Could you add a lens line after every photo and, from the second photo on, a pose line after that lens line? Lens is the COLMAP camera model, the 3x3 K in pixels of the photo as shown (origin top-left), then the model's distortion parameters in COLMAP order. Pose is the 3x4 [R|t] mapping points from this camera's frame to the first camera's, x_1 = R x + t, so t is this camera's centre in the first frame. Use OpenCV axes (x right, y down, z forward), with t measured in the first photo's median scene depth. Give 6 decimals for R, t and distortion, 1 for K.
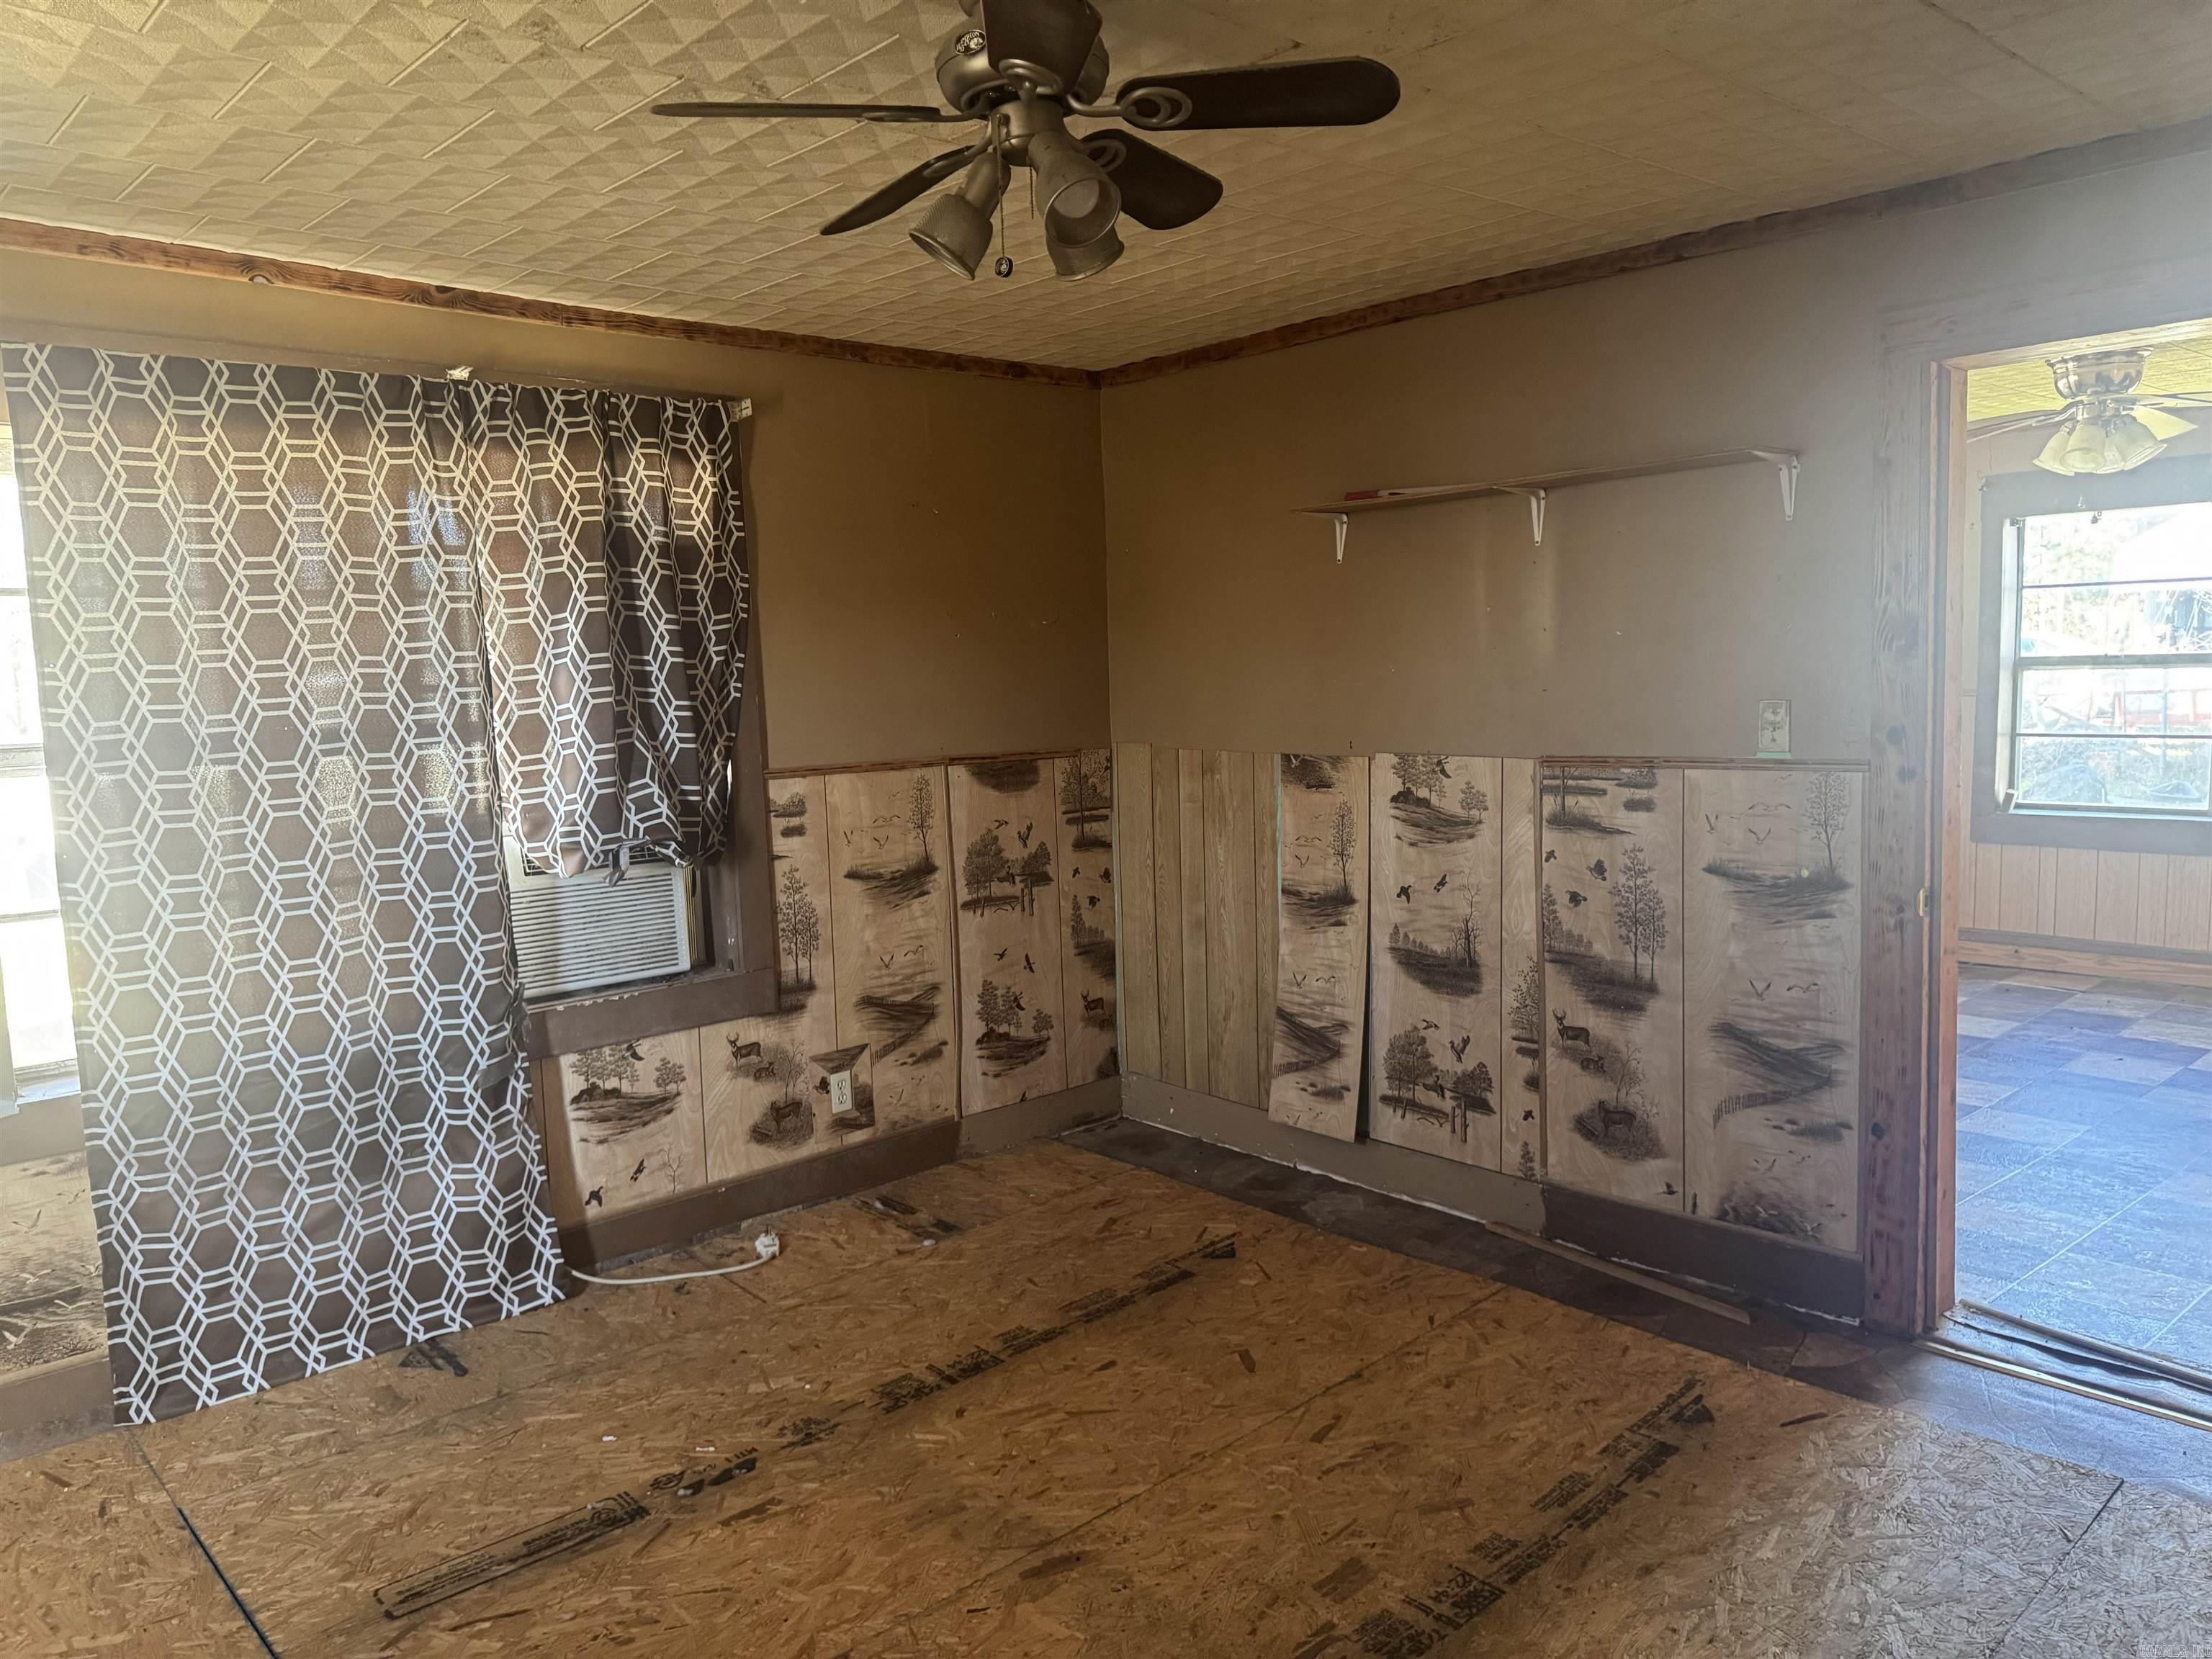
lens RADIAL K [[1576.3, 0, 1106.0], [0, 1576.3, 829.5], [0, 0, 1]] dist [0.029168, -0.040897]
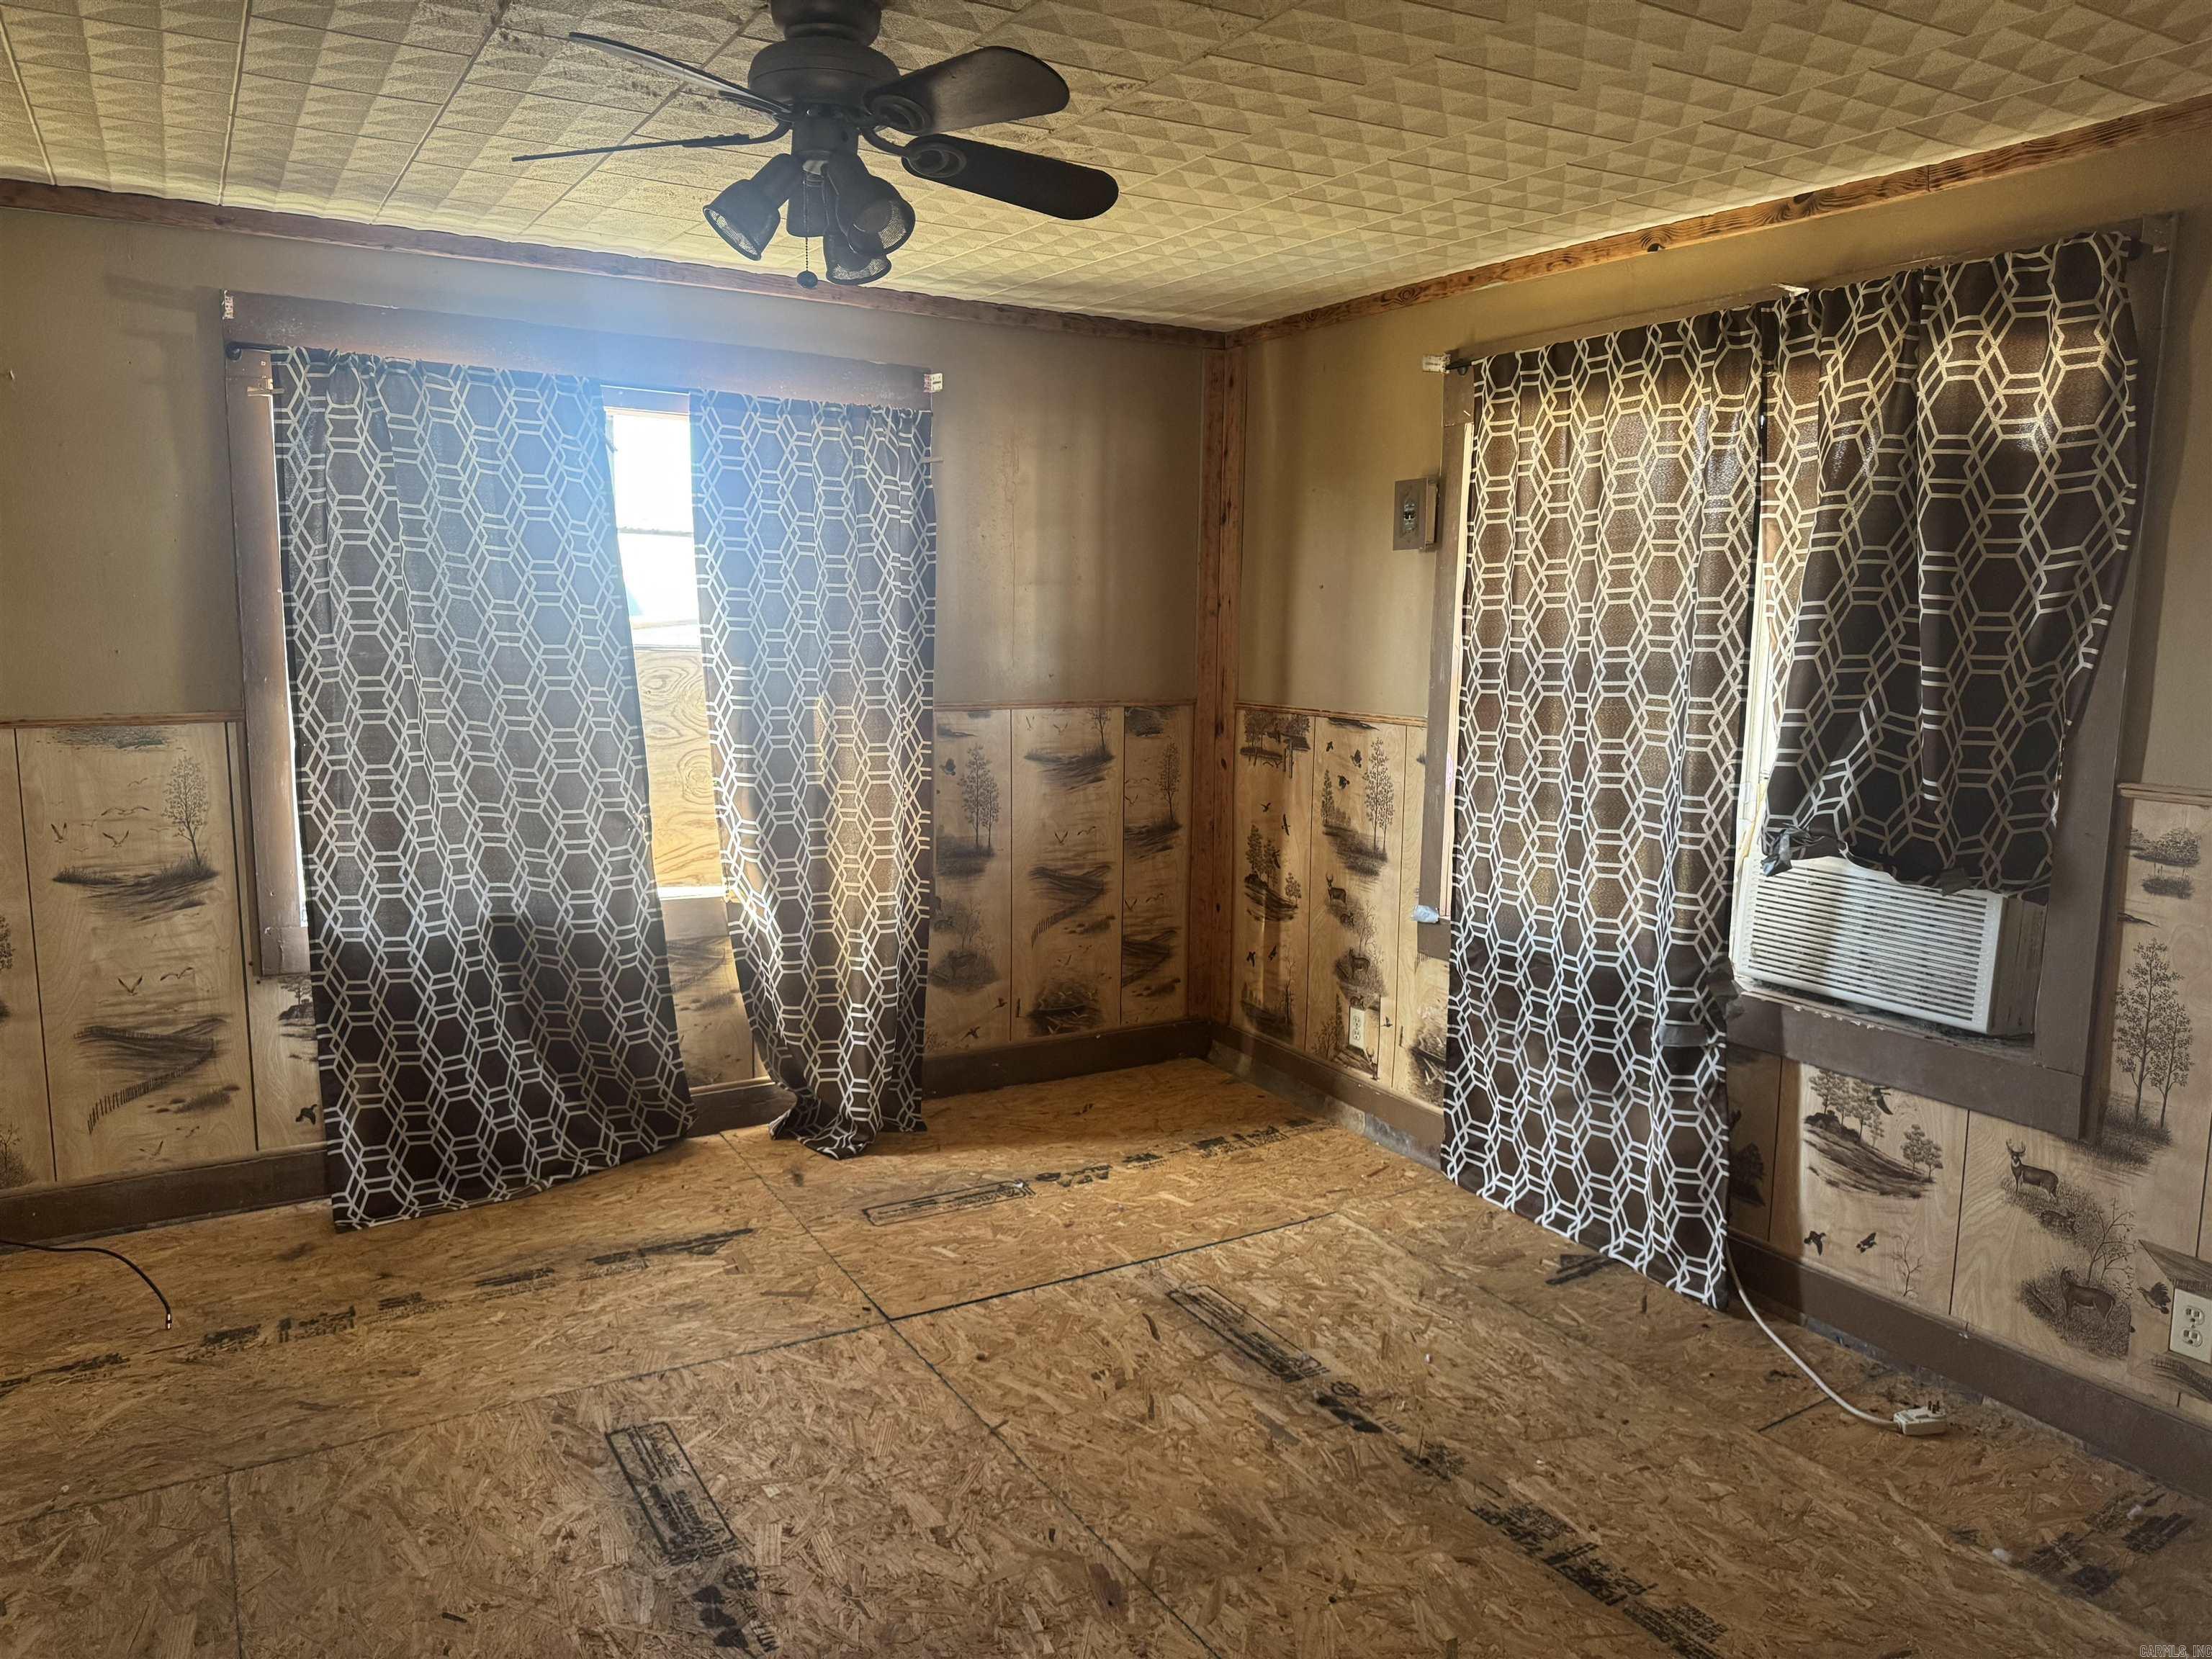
lens RADIAL K [[1576.3, 0, 1106.0], [0, 1576.3, 829.5], [0, 0, 1]] dist [0.029168, -0.040897]
pose [[-0.234972, 0.159083, -0.958896, 1.055112], [-0.107636, 0.976190, 0.188328, -0.198474], [0.966024, 0.147463, -0.212254, 1.495745]]
